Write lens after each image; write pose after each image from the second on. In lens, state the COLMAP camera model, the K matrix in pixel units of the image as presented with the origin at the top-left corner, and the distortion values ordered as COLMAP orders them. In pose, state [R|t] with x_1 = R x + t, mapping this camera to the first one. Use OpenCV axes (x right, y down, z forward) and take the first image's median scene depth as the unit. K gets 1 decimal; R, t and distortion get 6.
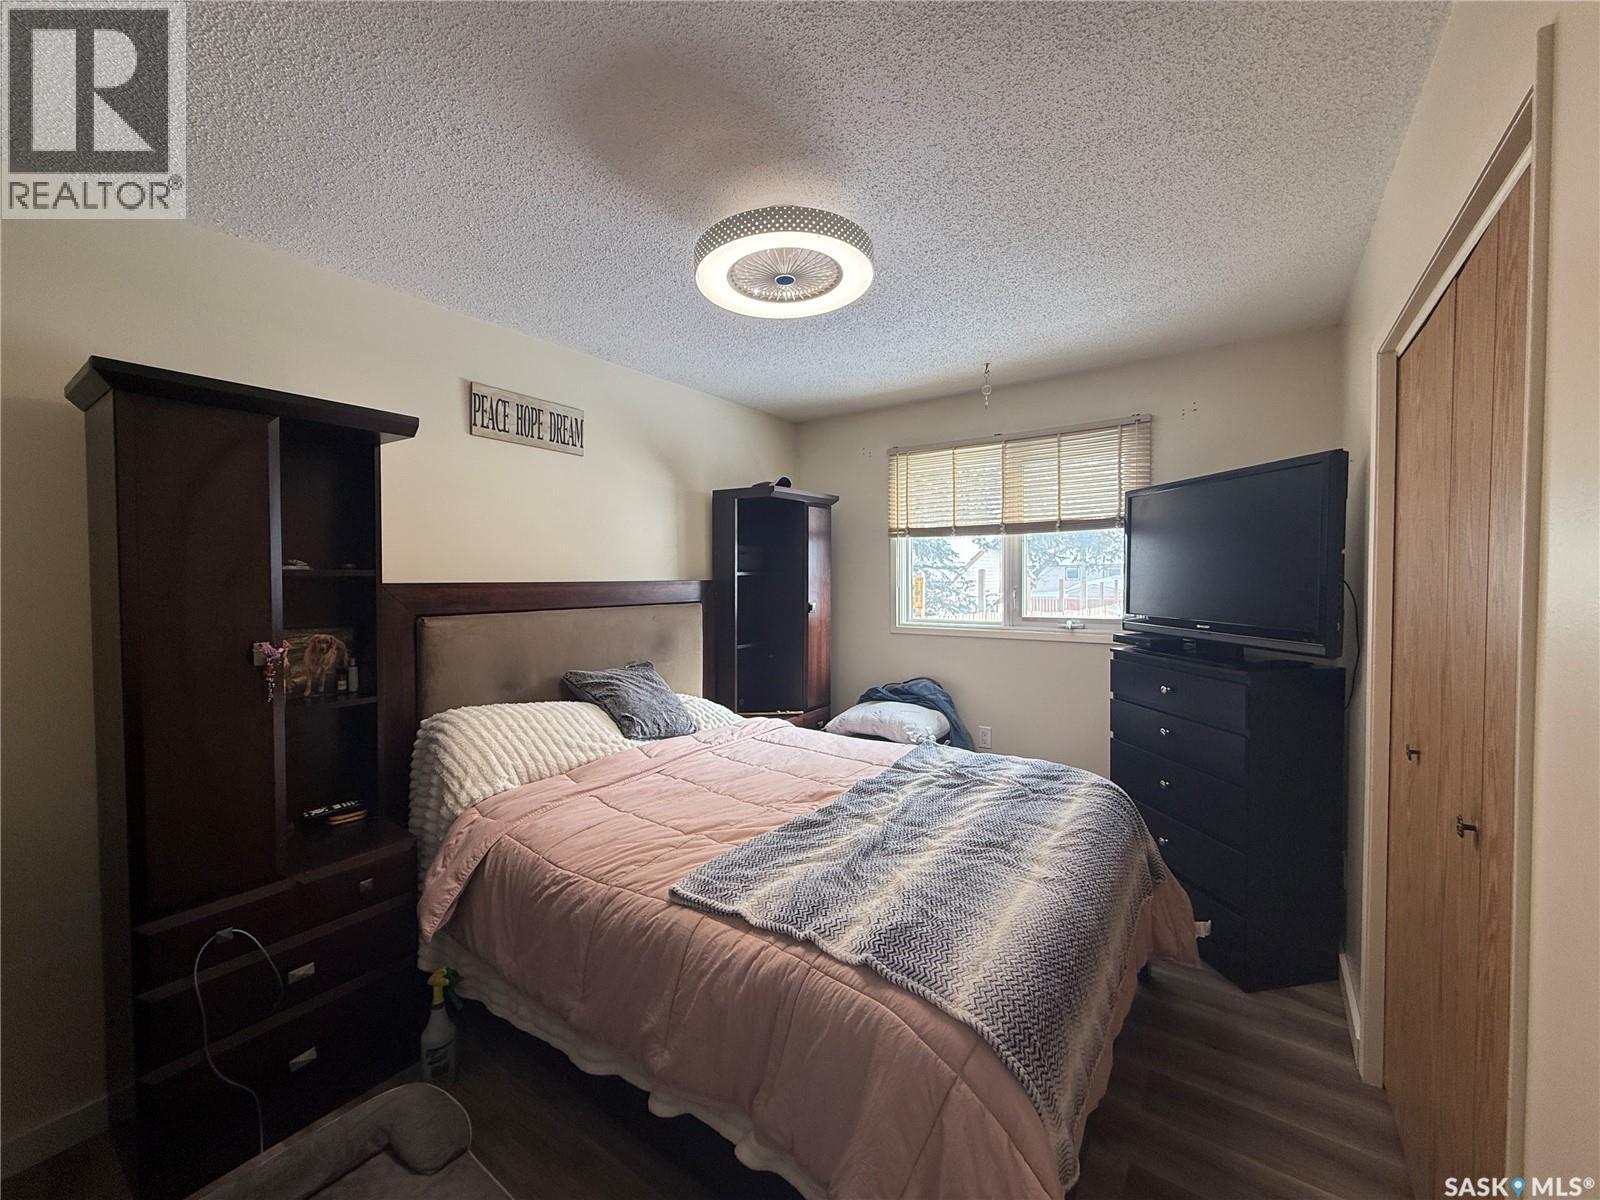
lens RADIAL K [[636.3, 0, 793.6], [0, 636.3, 596.4], [0, 0, 1]] dist [-0.001554, 0.000628]
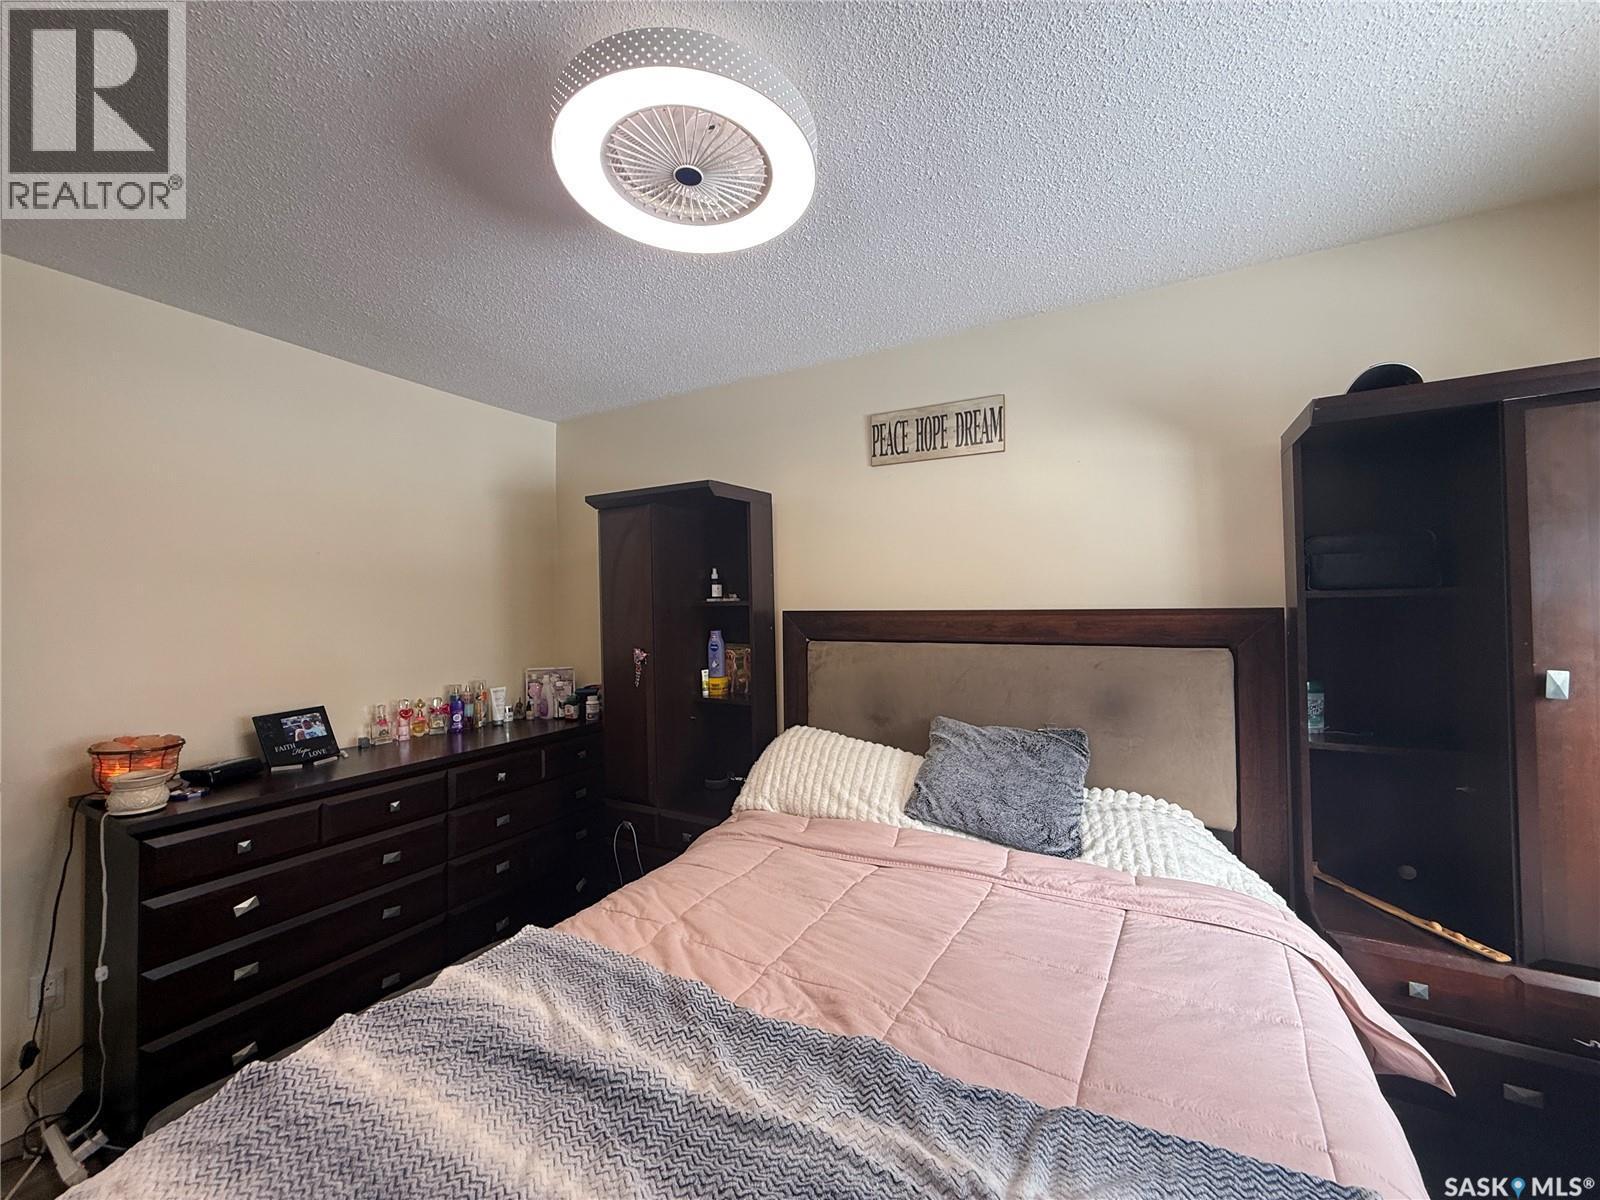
lens RADIAL K [[636.3, 0, 793.6], [0, 636.3, 596.4], [0, 0, 1]] dist [-0.001554, 0.000628]
pose [[0.106099, -0.013062, -0.994270, 0.494169], [-0.019021, 0.999704, -0.015163, -0.026463], [0.994174, 0.020520, 0.105820, 0.764461]]
